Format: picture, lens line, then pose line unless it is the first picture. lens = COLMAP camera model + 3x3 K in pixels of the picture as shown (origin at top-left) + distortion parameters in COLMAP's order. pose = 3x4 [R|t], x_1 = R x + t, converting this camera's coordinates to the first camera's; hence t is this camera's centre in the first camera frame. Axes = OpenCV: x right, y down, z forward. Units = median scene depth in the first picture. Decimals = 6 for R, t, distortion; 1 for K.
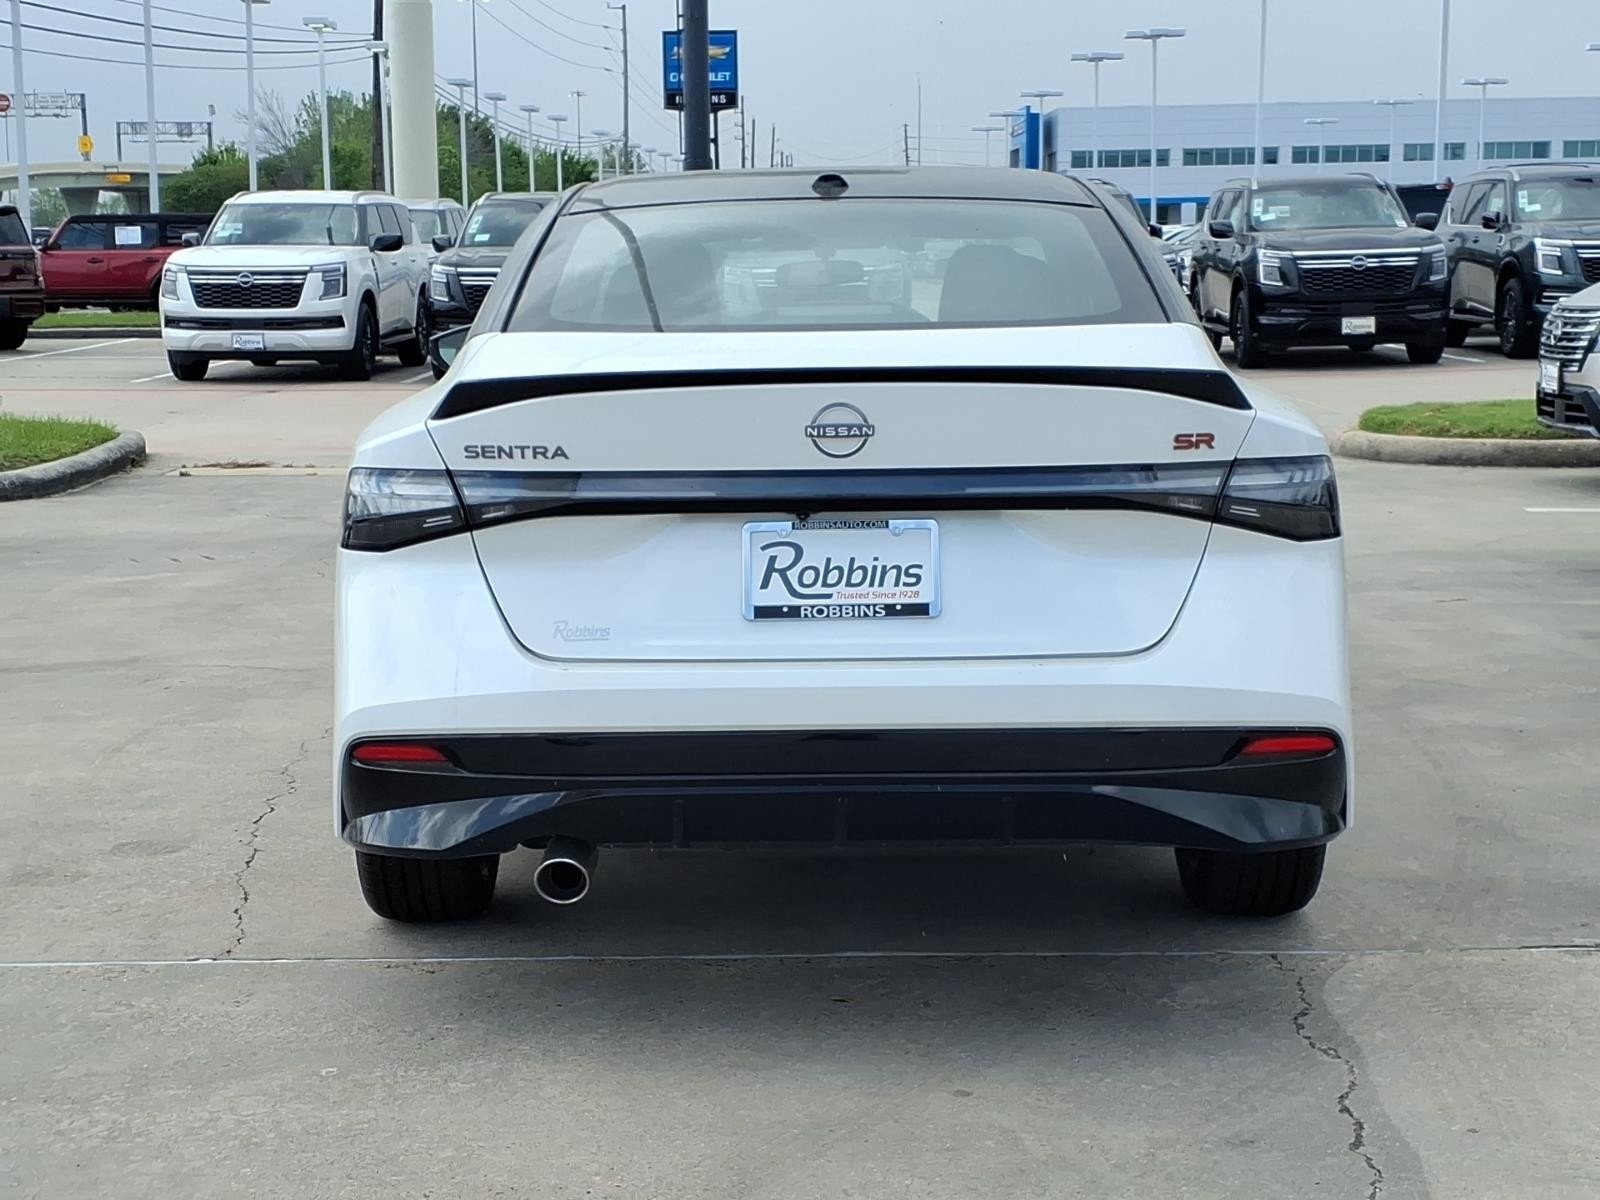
lens RADIAL K [[2596.8, 0, 780.5], [0, 2596.8, 619.7], [0, 0, 1]] dist [0.322212, -1.231011]
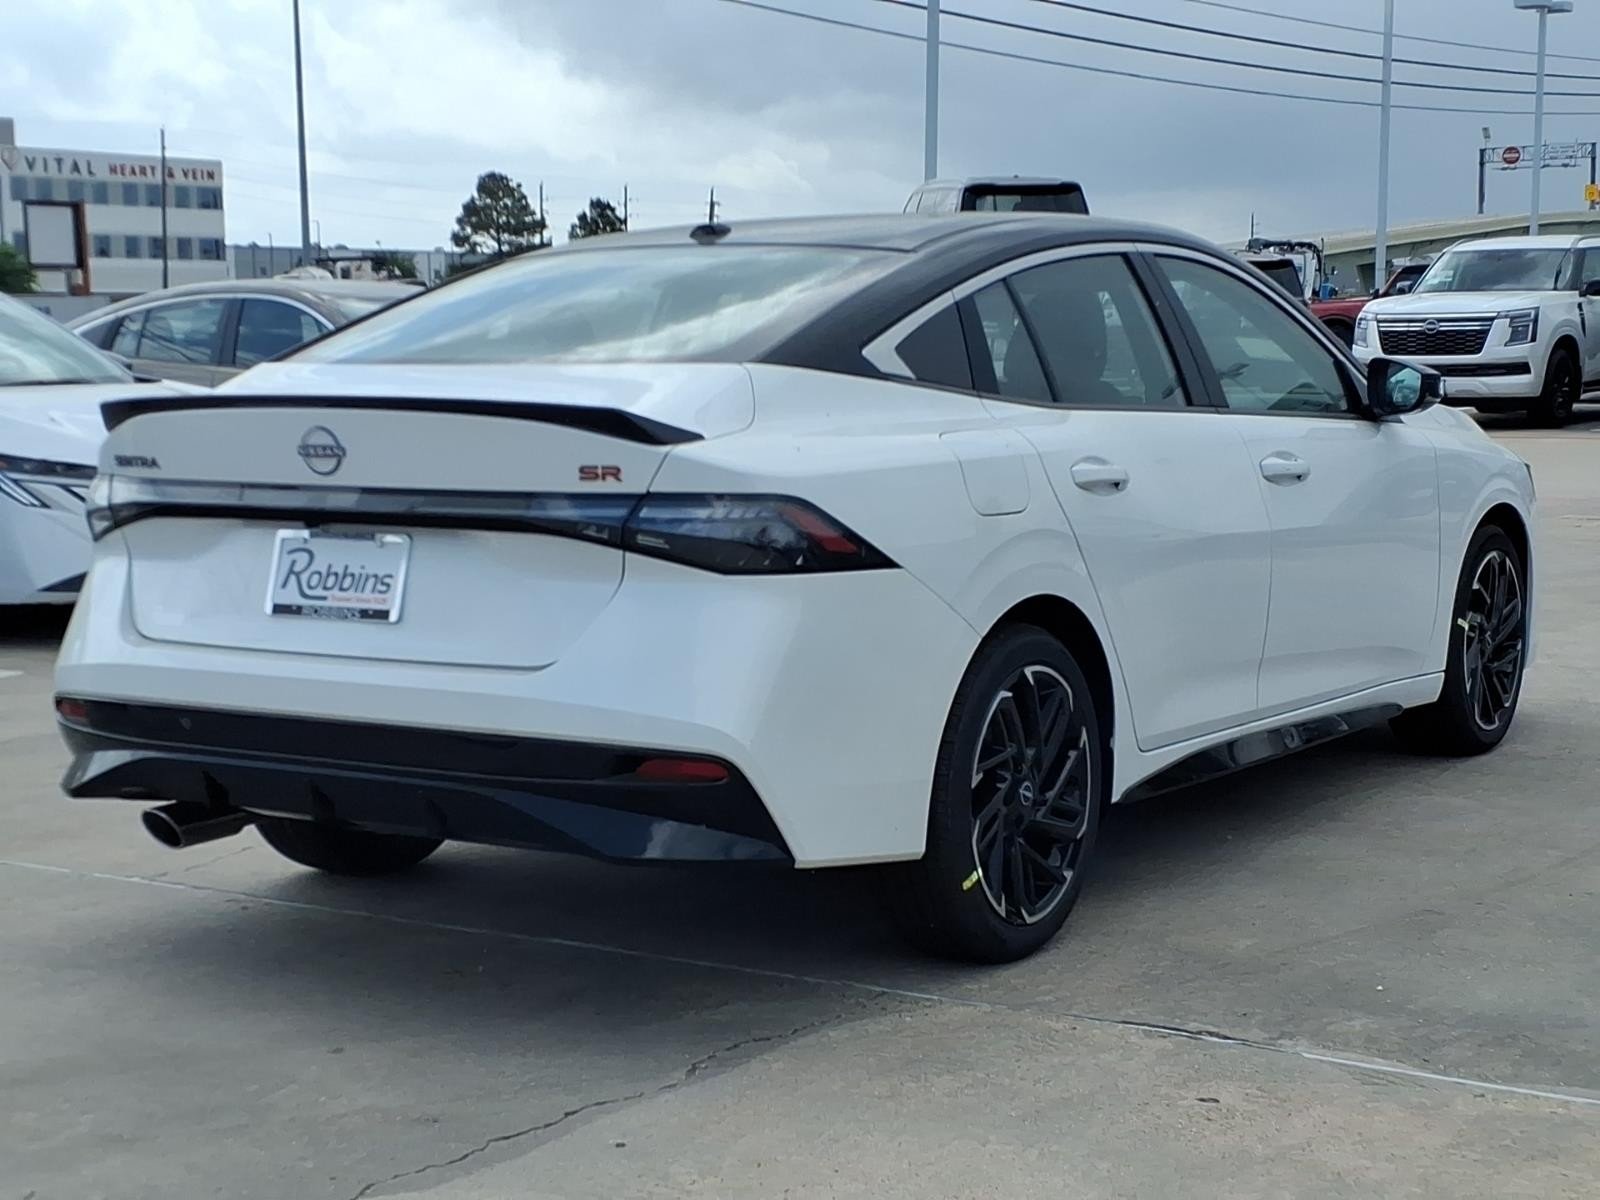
lens RADIAL K [[2596.8, 0, 780.5], [0, 2596.8, 619.7], [0, 0, 1]] dist [0.322212, -1.231011]
pose [[0.855840, 0.063093, -0.513378, 0.764073], [-0.072392, 0.997374, 0.001892, -0.016118], [0.512149, 0.035545, 0.858161, 0.131789]]
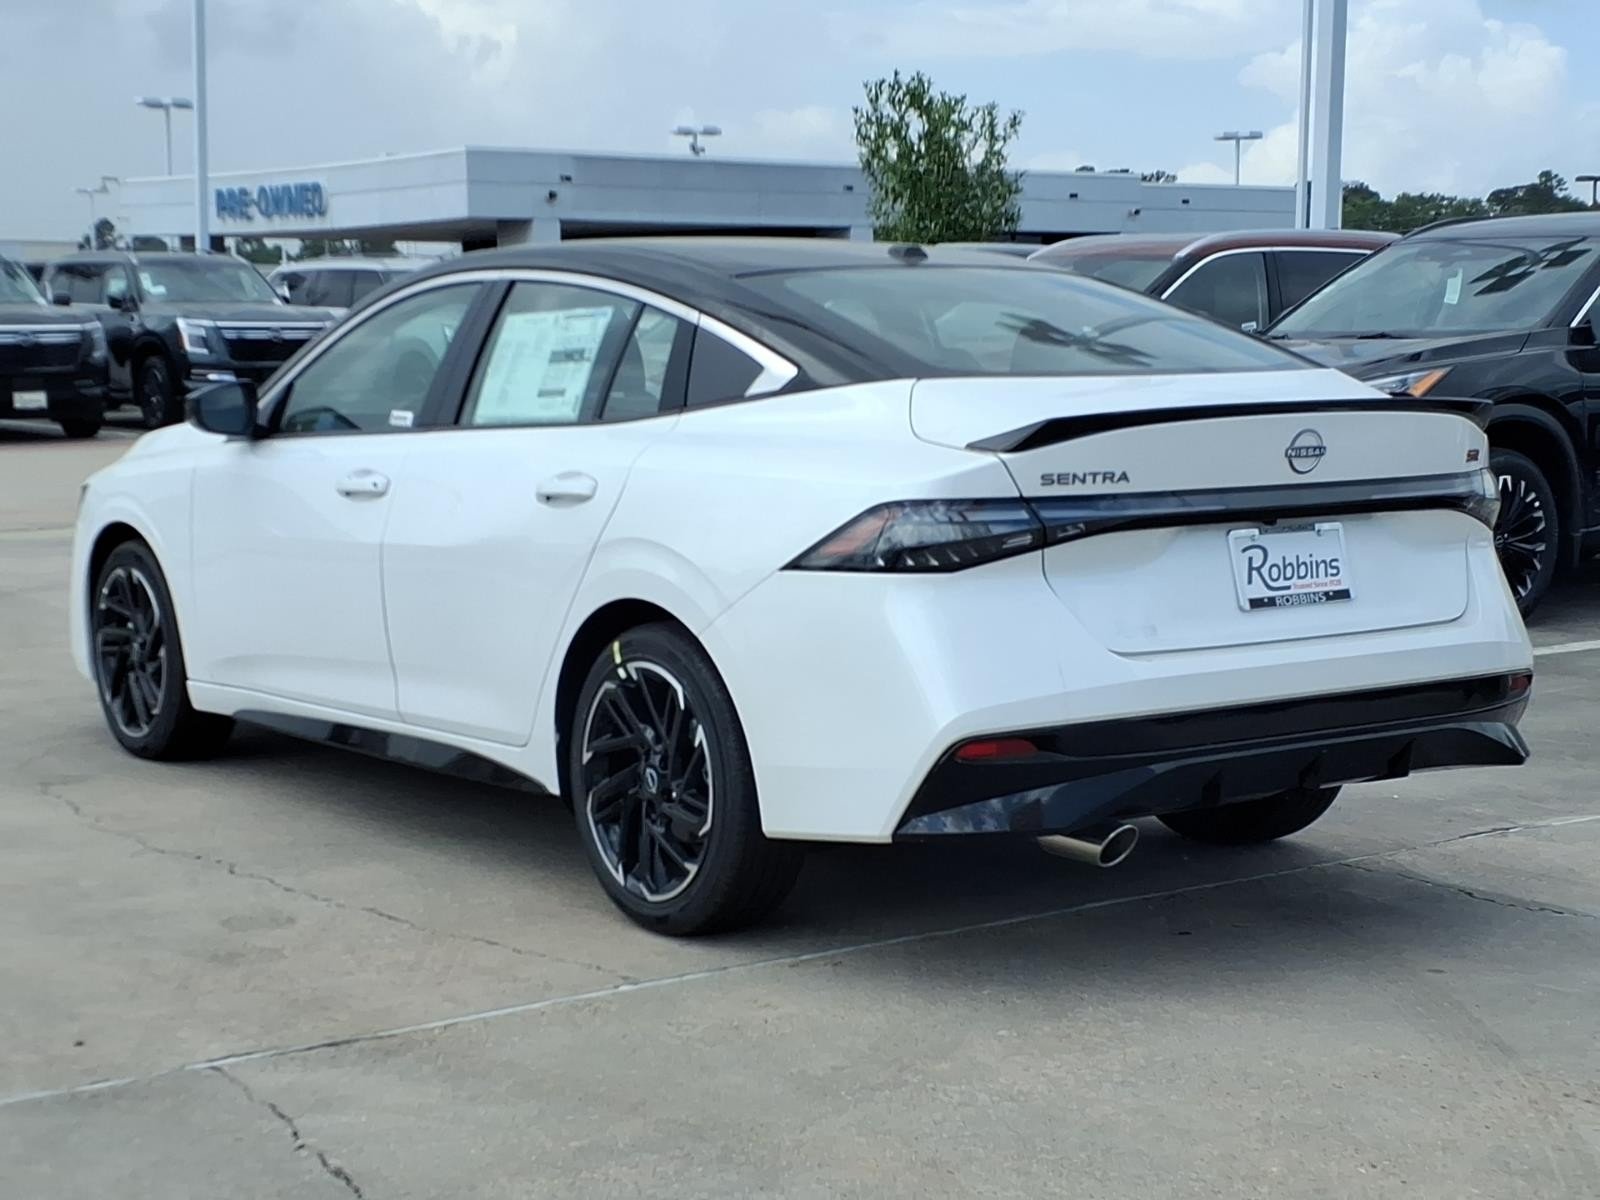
lens RADIAL K [[2629.3, 0, 744.8], [0, 2629.3, 601.1], [0, 0, 1]] dist [0.179729, -0.284571]
pose [[0.798895, -0.053608, 0.599077, -0.930104], [0.076763, 0.996963, -0.013153, -0.005956], [-0.596552, 0.056495, 0.800584, 0.154953]]
